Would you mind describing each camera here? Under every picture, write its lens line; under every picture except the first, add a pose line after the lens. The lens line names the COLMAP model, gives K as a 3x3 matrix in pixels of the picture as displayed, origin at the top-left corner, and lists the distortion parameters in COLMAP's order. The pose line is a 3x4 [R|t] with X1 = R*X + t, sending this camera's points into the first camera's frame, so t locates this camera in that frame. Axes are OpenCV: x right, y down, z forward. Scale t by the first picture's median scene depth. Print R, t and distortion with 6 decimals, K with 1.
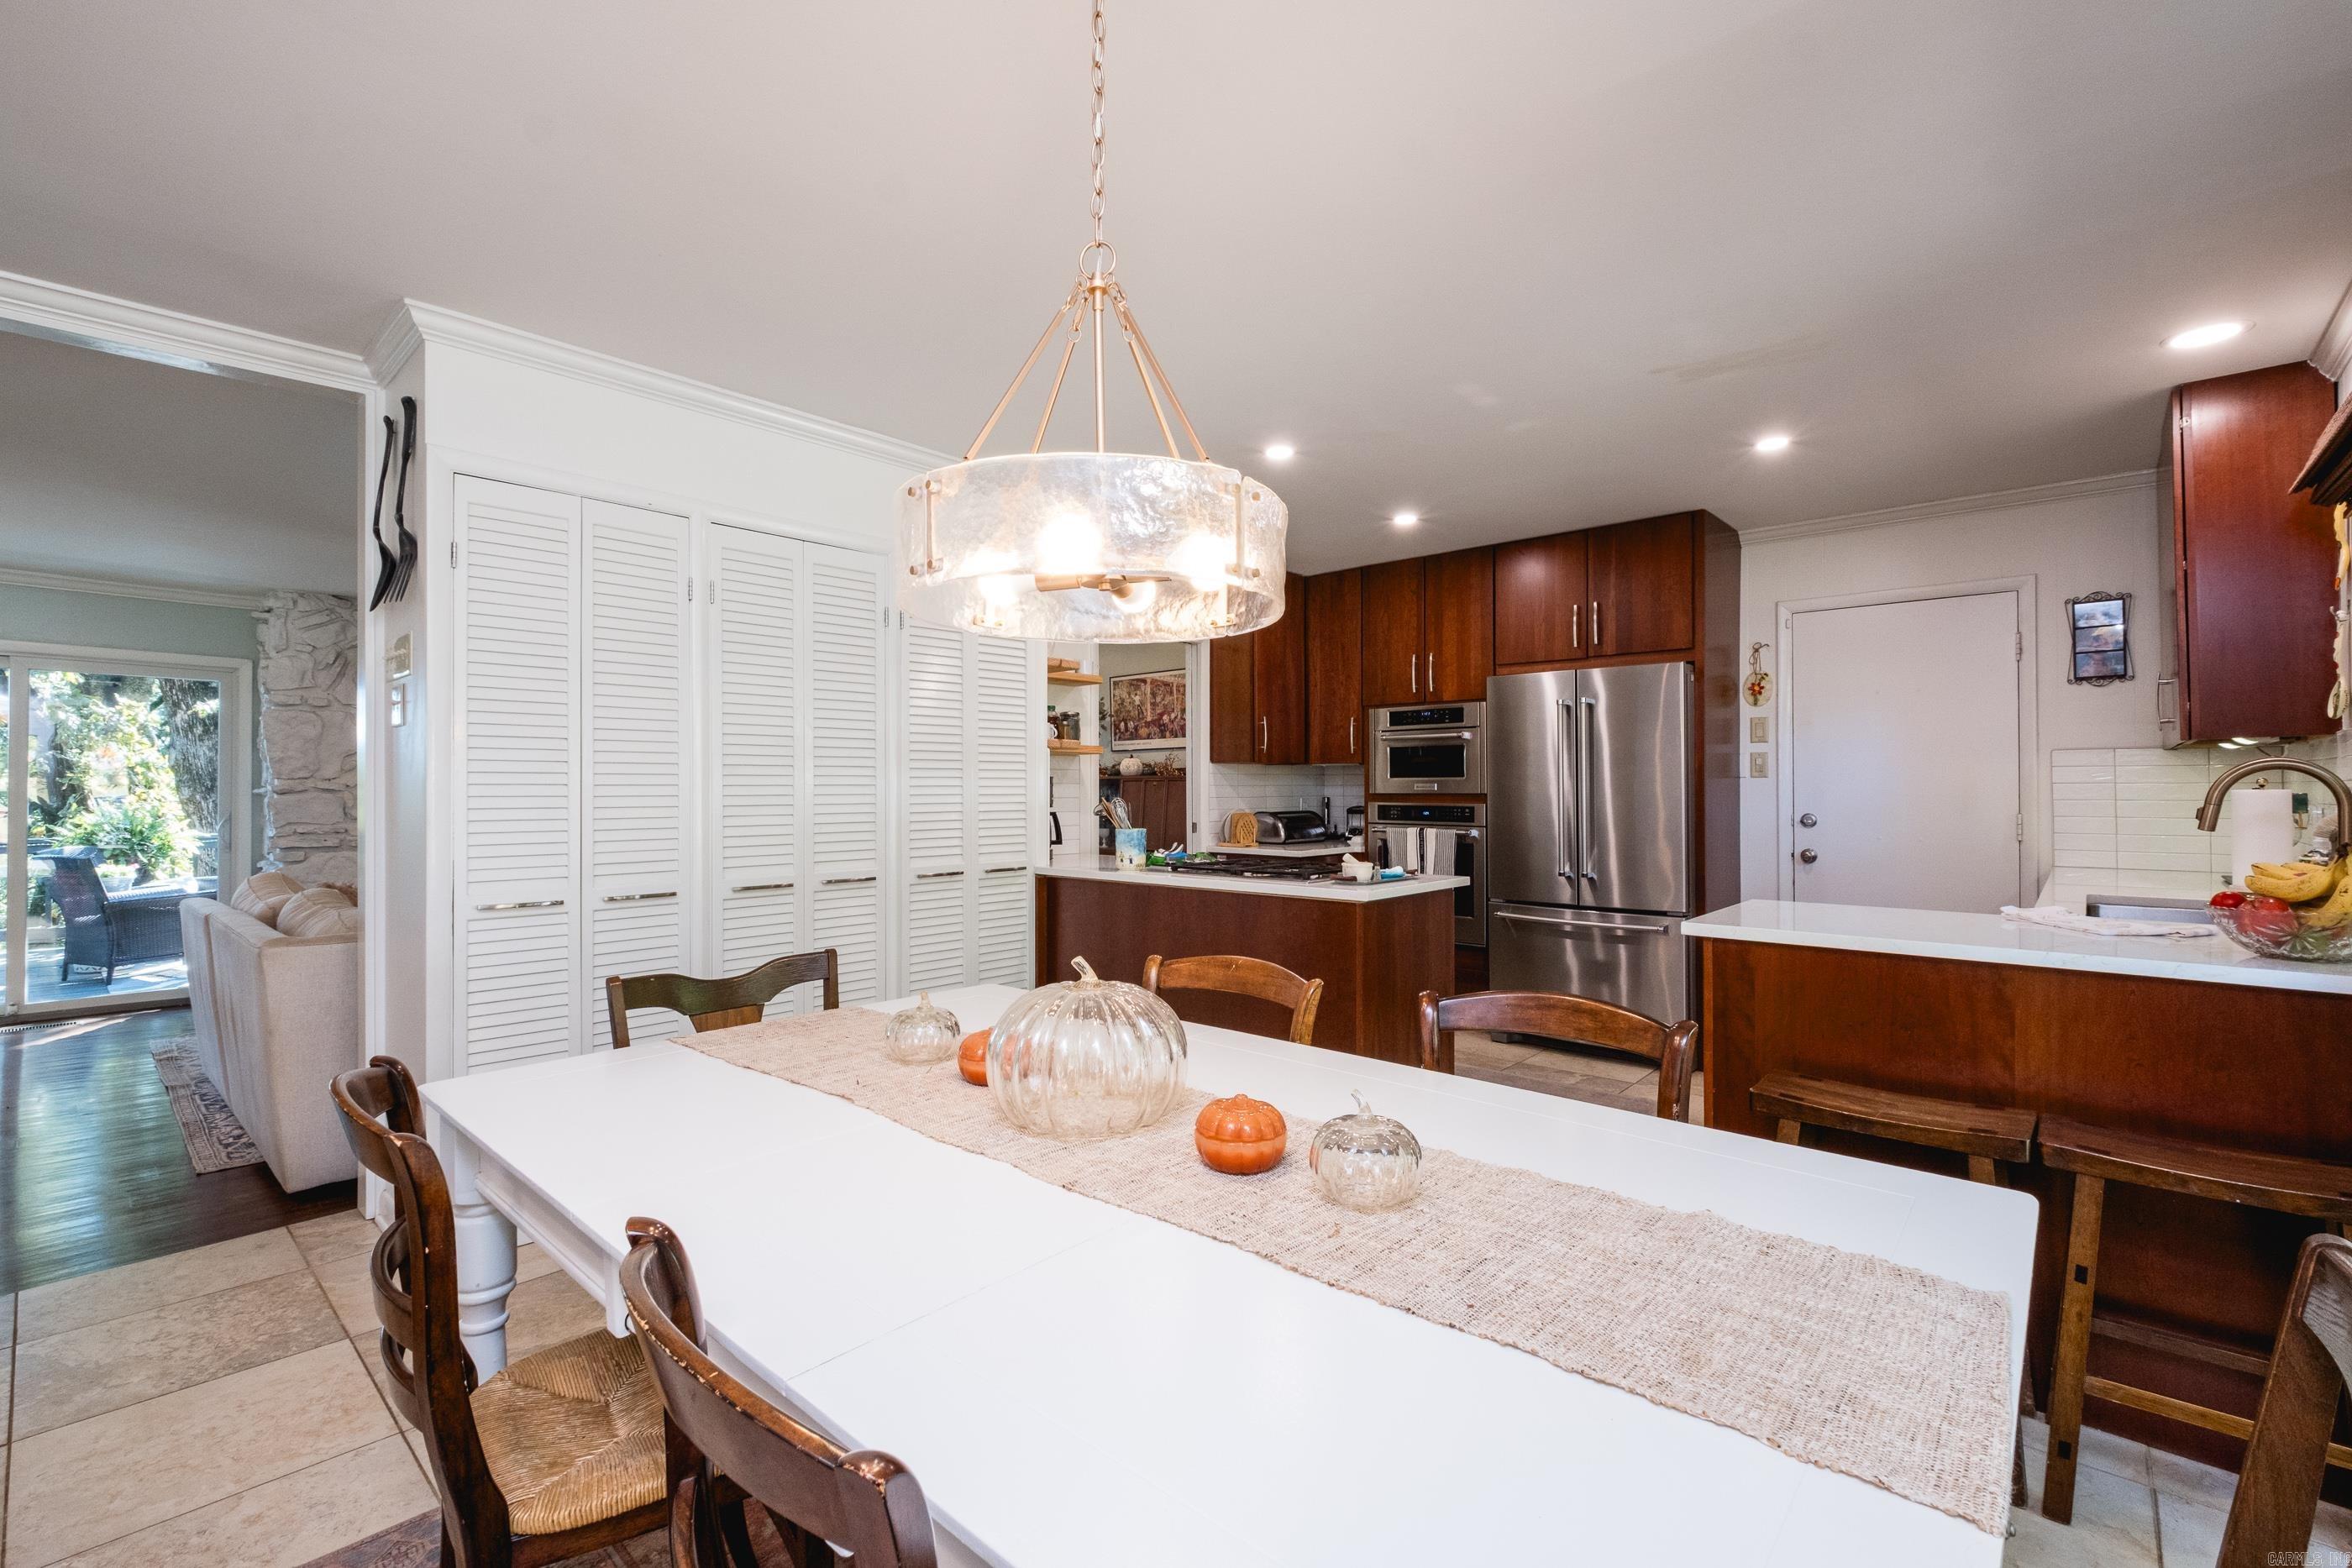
lens RADIAL K [[1028.4, 0, 1227.3], [0, 1028.4, 777.8], [0, 0, 1]] dist [0.006030, -0.004515]
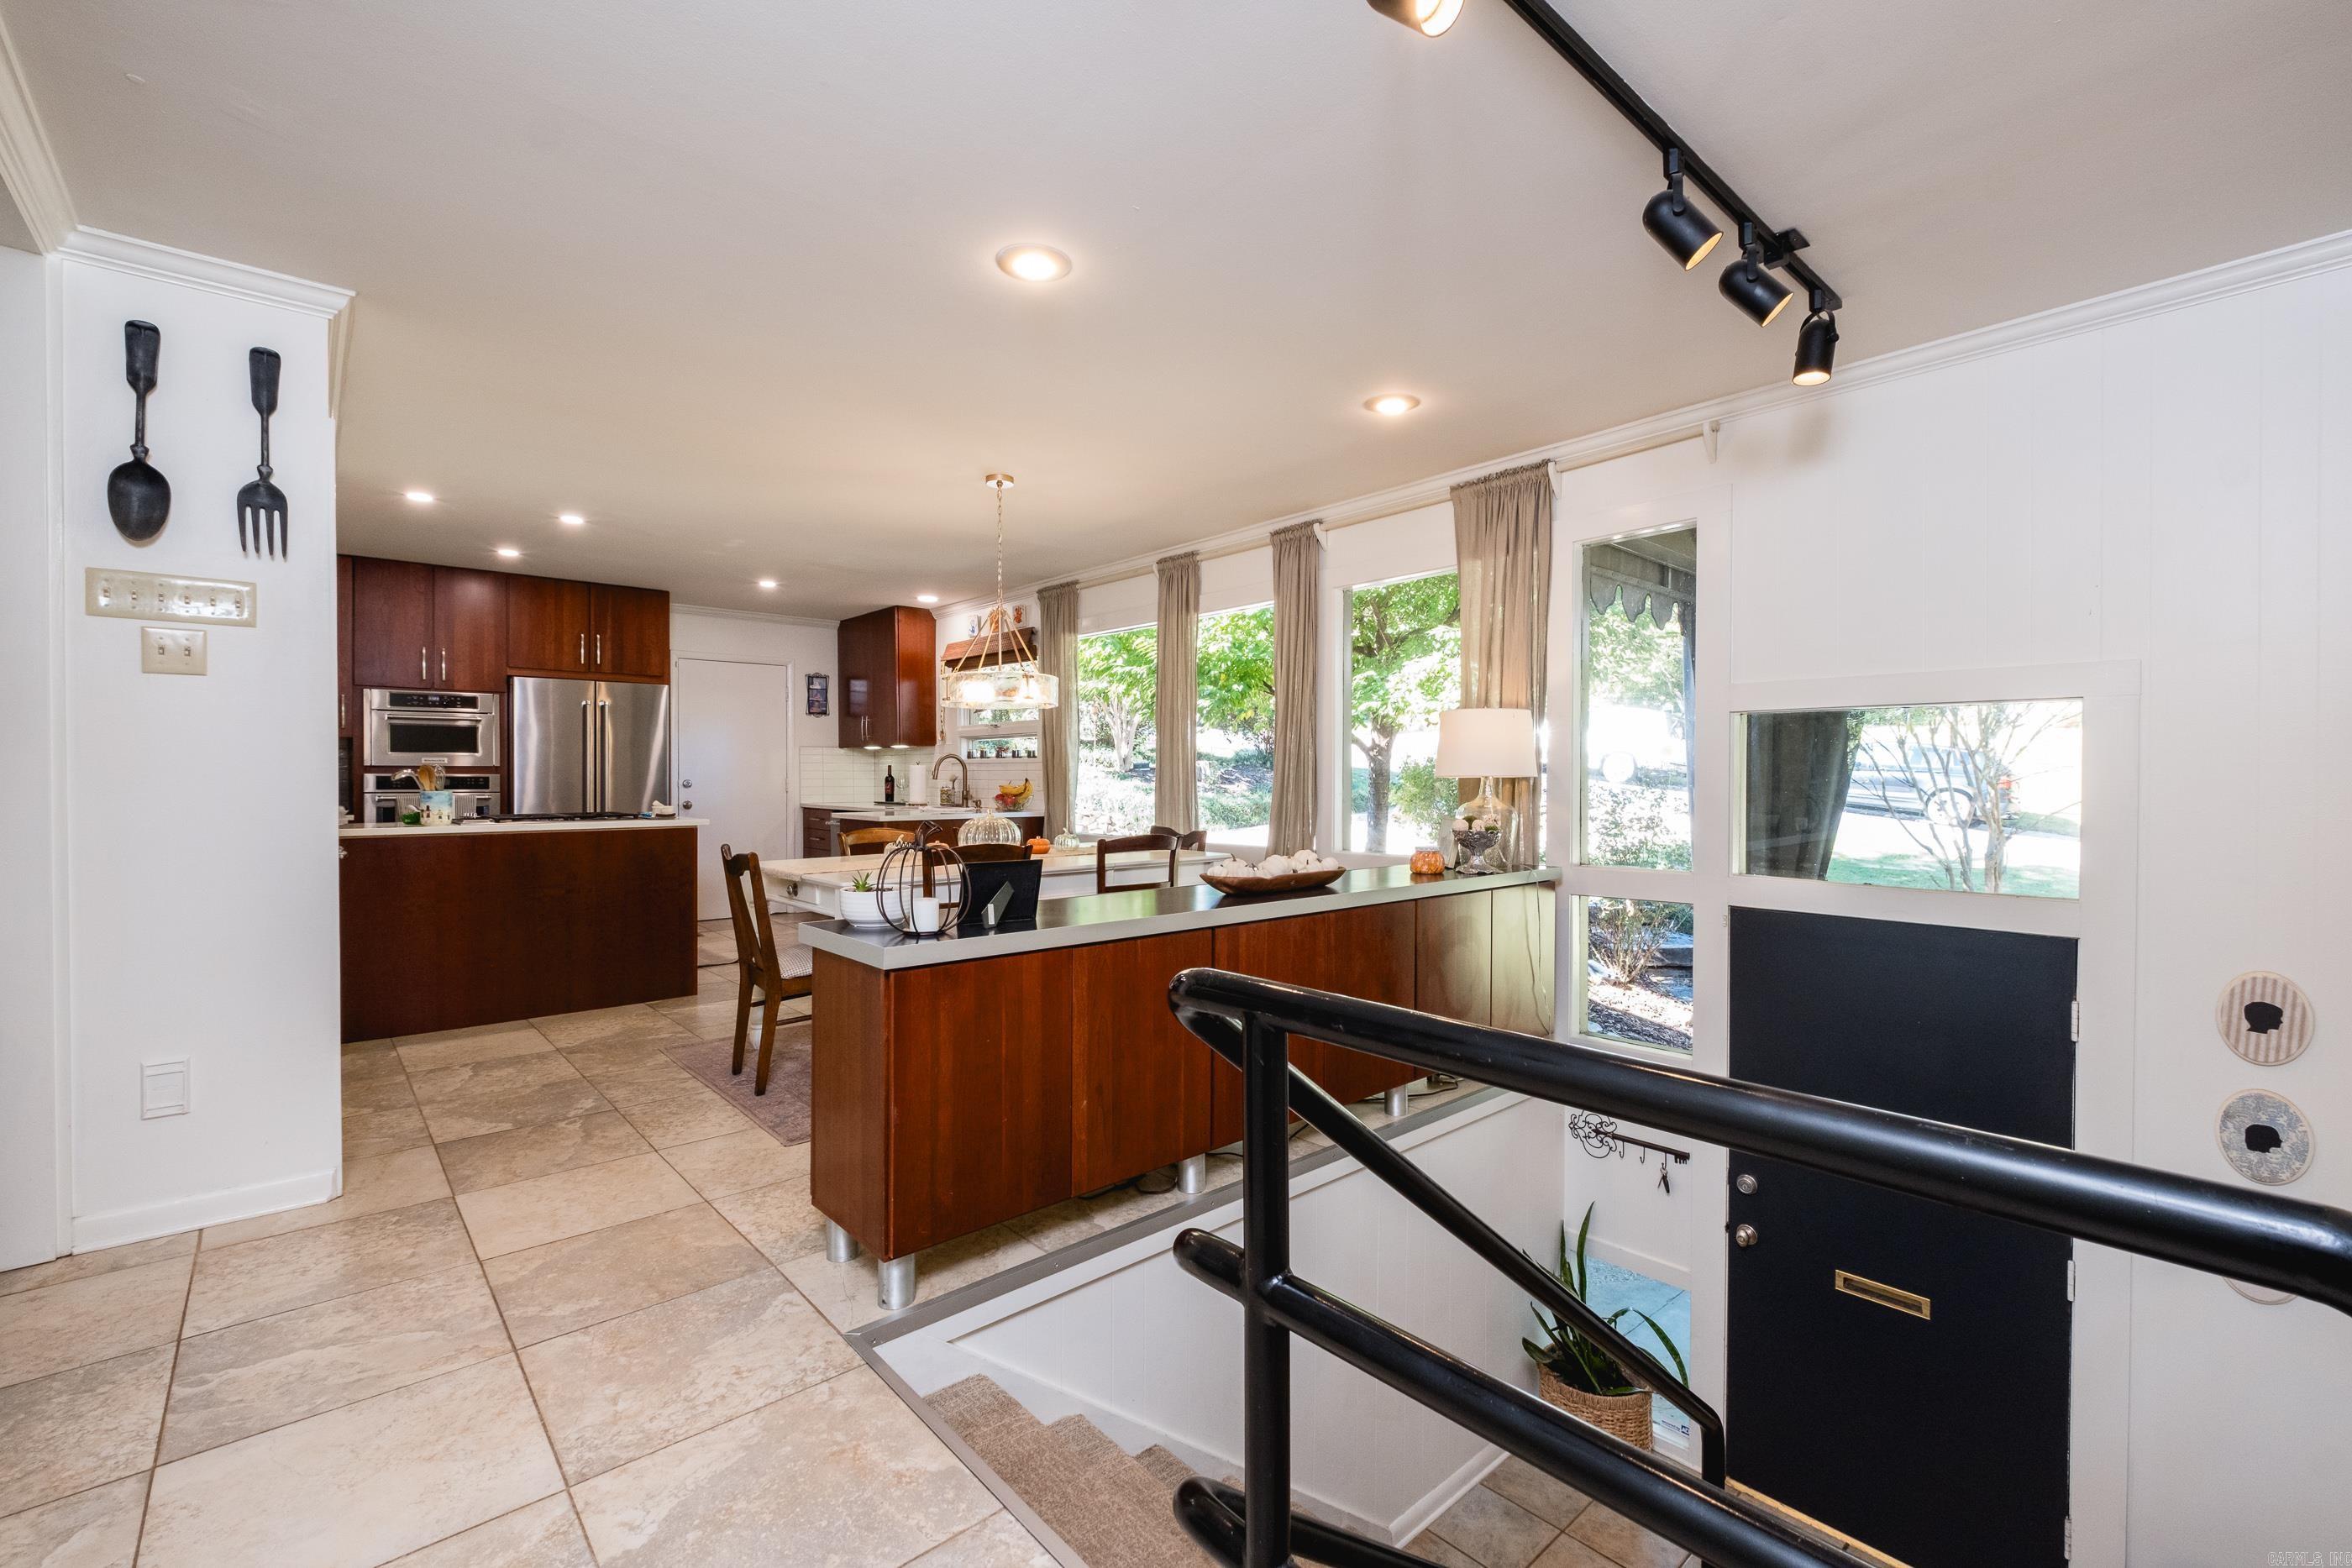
lens RADIAL K [[1028.4, 0, 1193.0], [0, 1028.4, 786.2], [0, 0, 1]] dist [0.006030, -0.004515]
pose [[0.146665, -0.009975, 0.989136, -0.887149], [-0.010101, 0.999882, 0.011581, 0.016820], [-0.989135, -0.011690, 0.146547, -0.041679]]
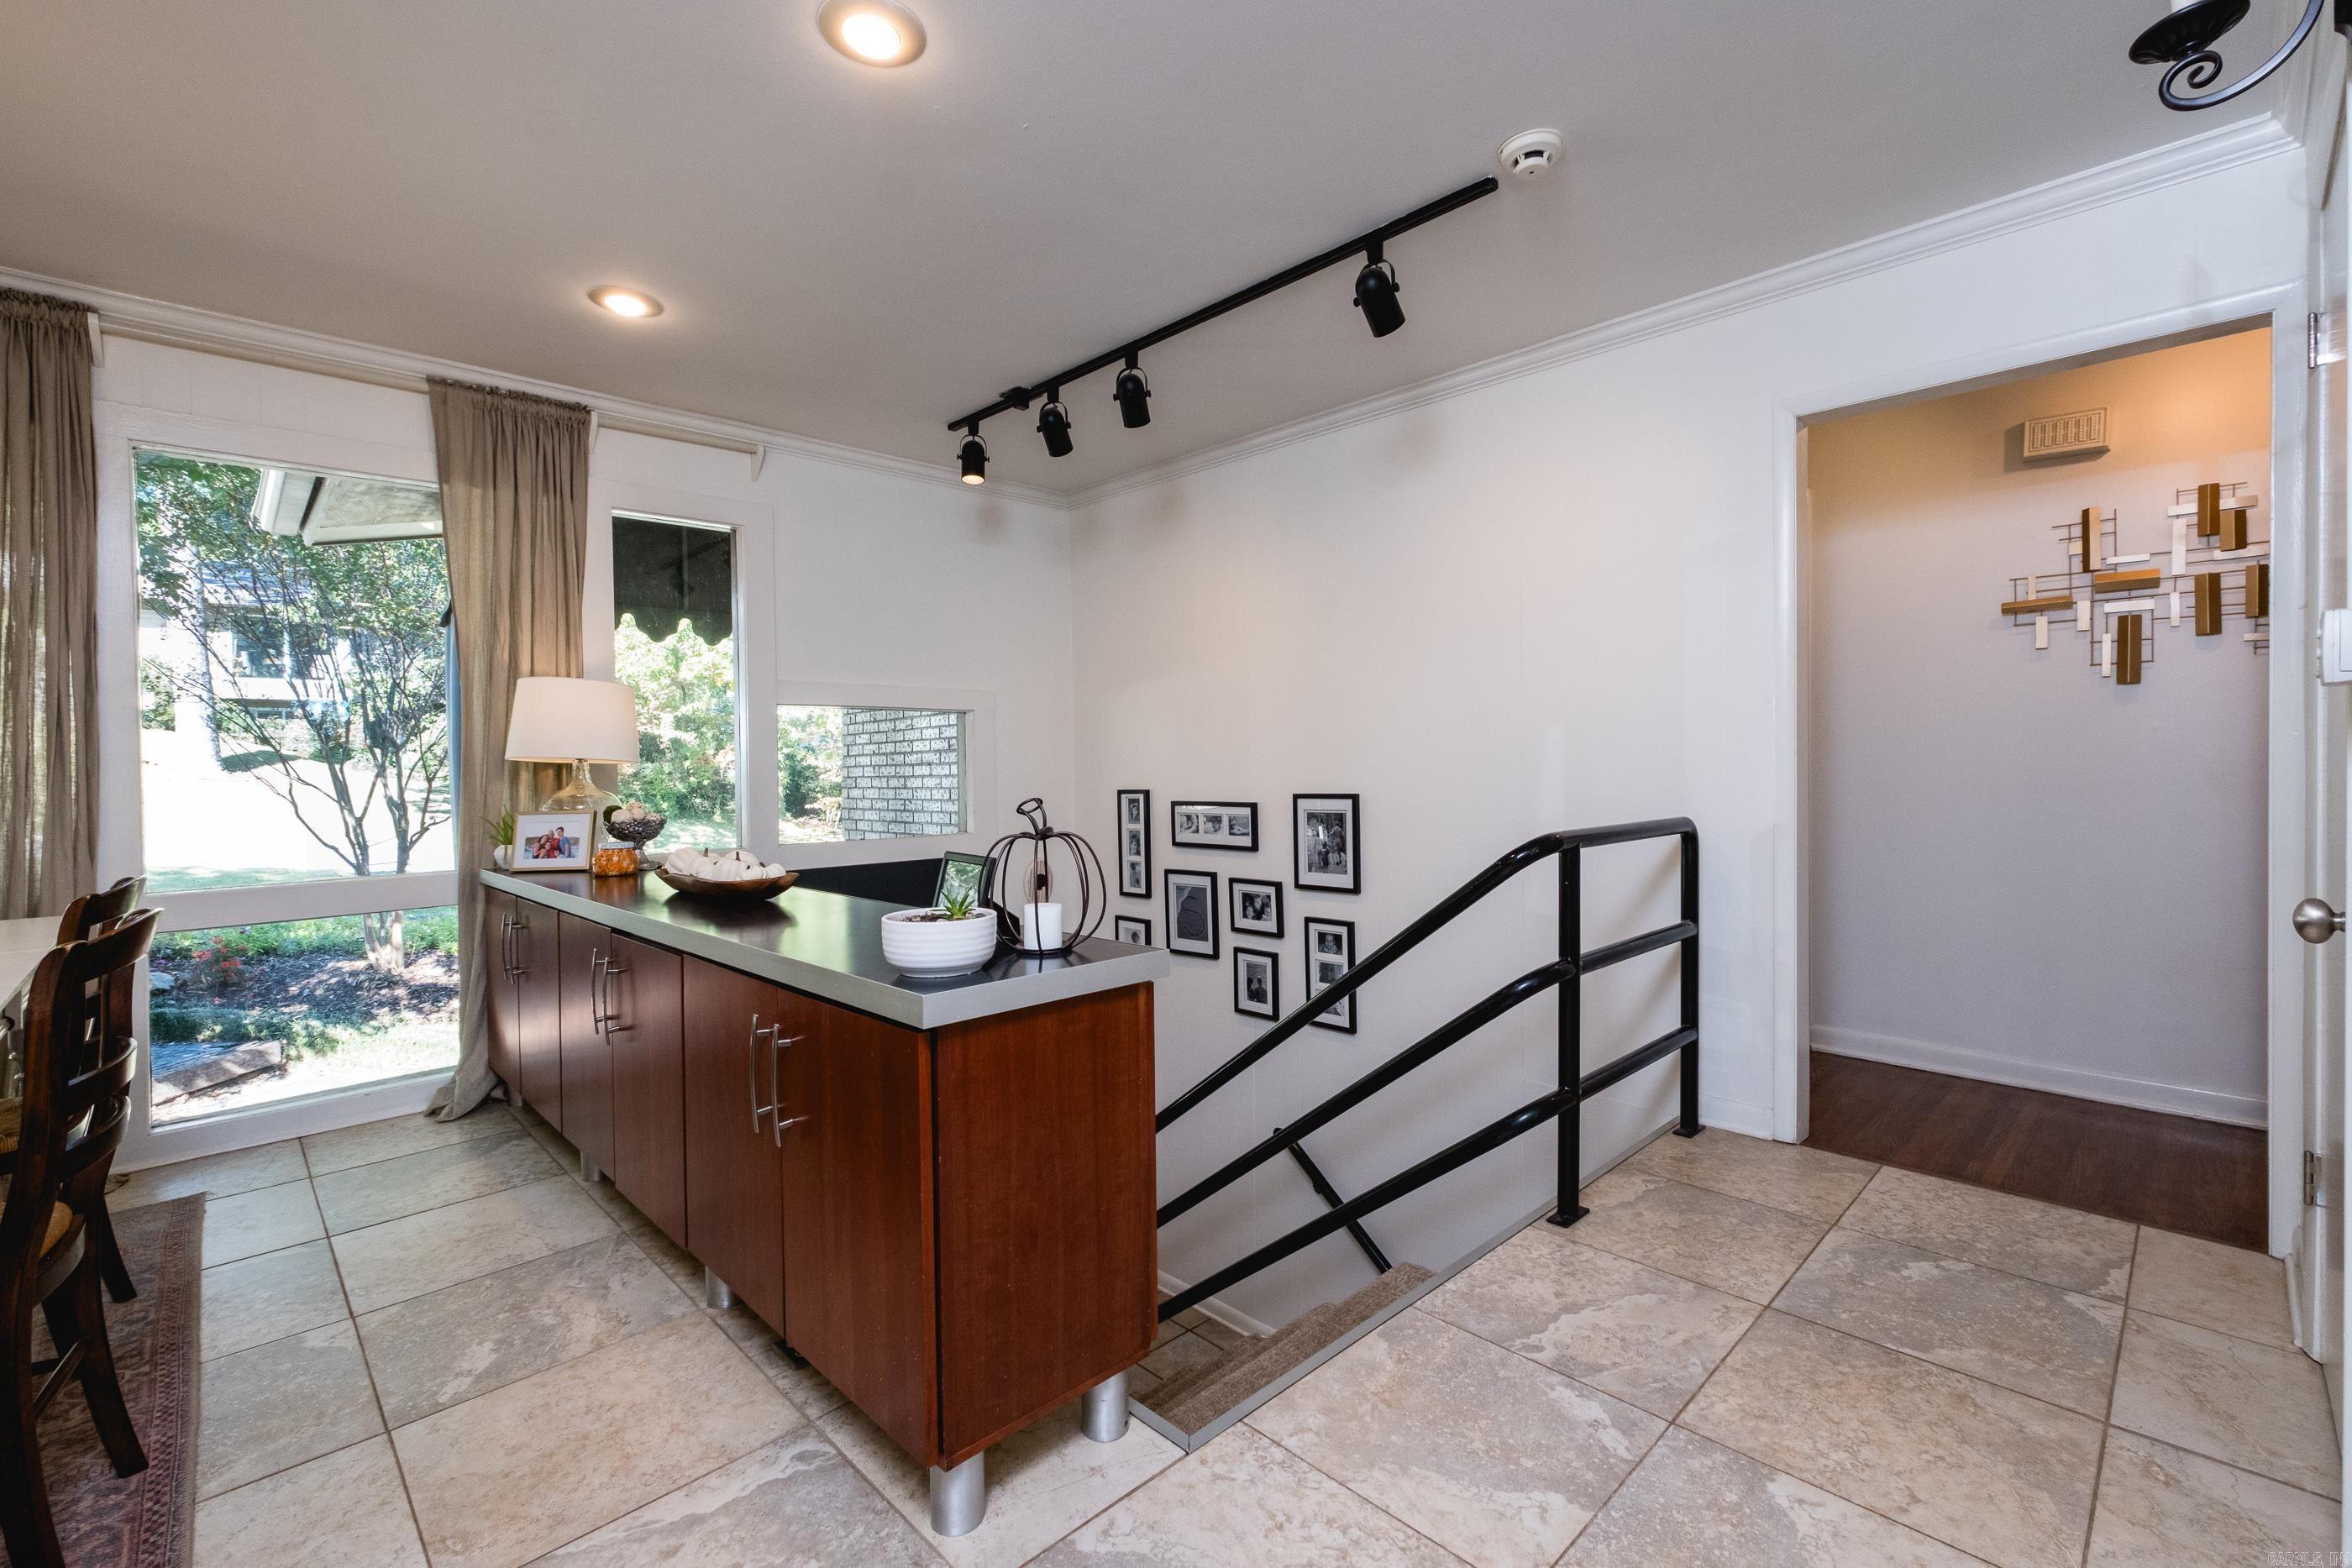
lens RADIAL K [[1028.4, 0, 1142.7], [0, 1028.4, 781.3], [0, 0, 1]] dist [0.006030, -0.004515]
pose [[-0.994994, 0.013287, 0.099051, -0.506753], [0.014042, 0.999877, 0.006929, 0.030747], [-0.098947, 0.008285, -0.995058, 0.480704]]
